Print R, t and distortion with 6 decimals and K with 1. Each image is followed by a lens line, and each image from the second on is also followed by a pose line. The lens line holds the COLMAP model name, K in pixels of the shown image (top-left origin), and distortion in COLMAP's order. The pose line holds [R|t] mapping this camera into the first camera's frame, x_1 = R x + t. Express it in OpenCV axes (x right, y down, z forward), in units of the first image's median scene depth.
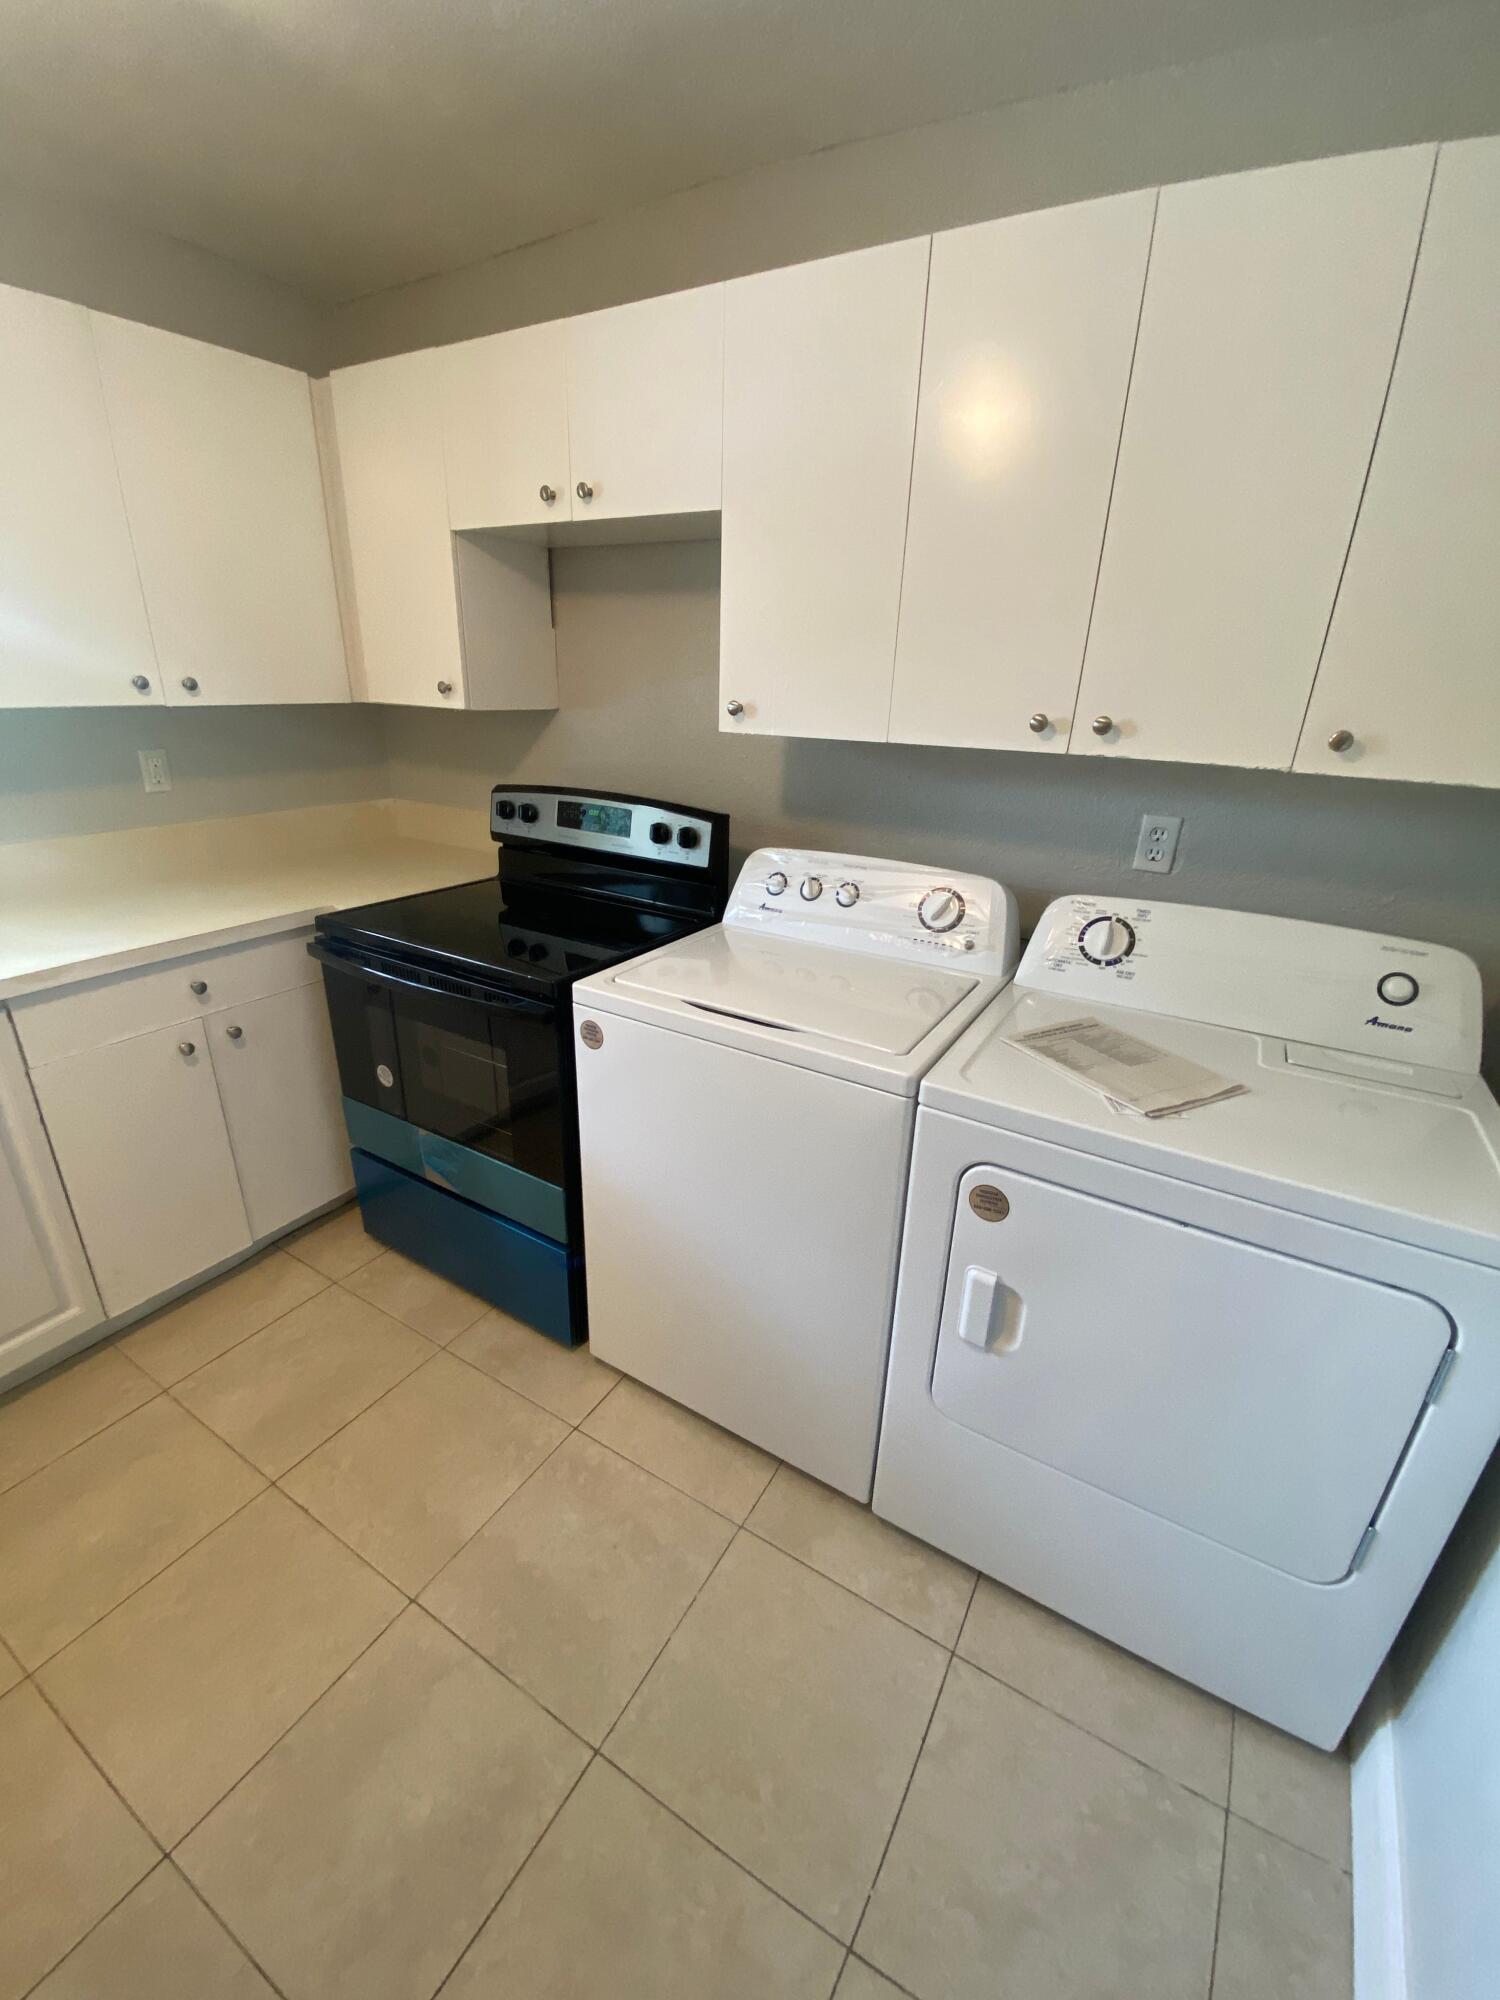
lens RADIAL K [[806.9, 0, 748.1], [0, 806.9, 999.9], [0, 0, 1]] dist [0.002380, -0.013015]
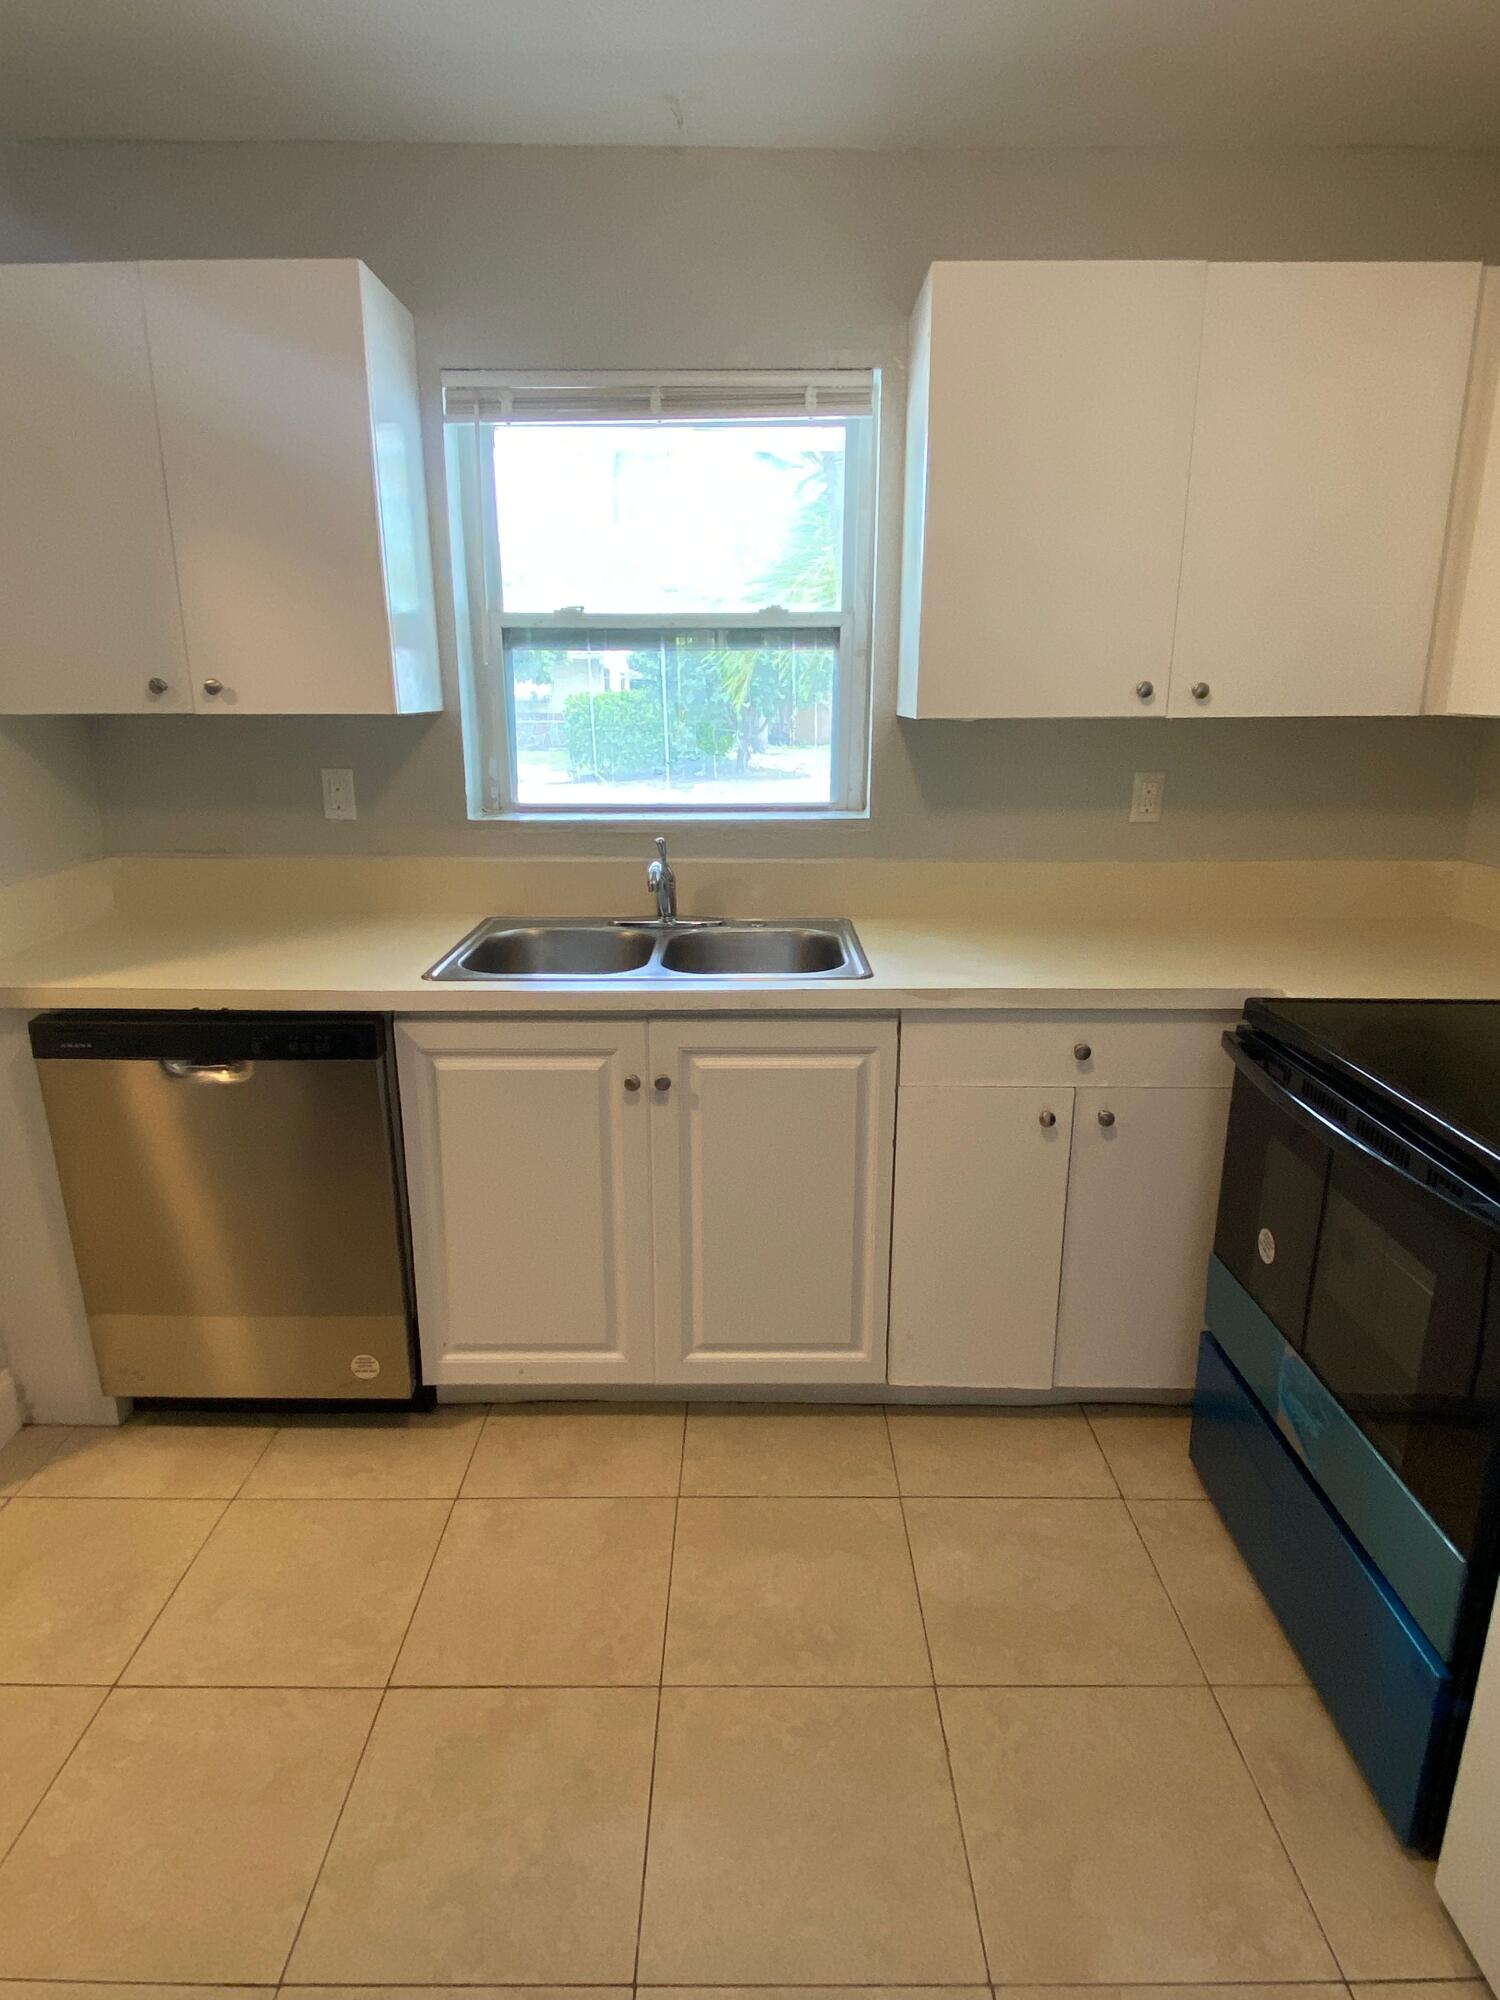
lens RADIAL K [[1127.5, 0, 751.7], [0, 1127.5, 1005.1], [0, 0, 1]] dist [0.027527, -0.020072]
pose [[0.510454, 0.196941, -0.837049, 0.085185], [-0.302261, 0.952396, 0.039753, -0.004976], [0.805031, 0.232715, 0.545682, 0.099262]]
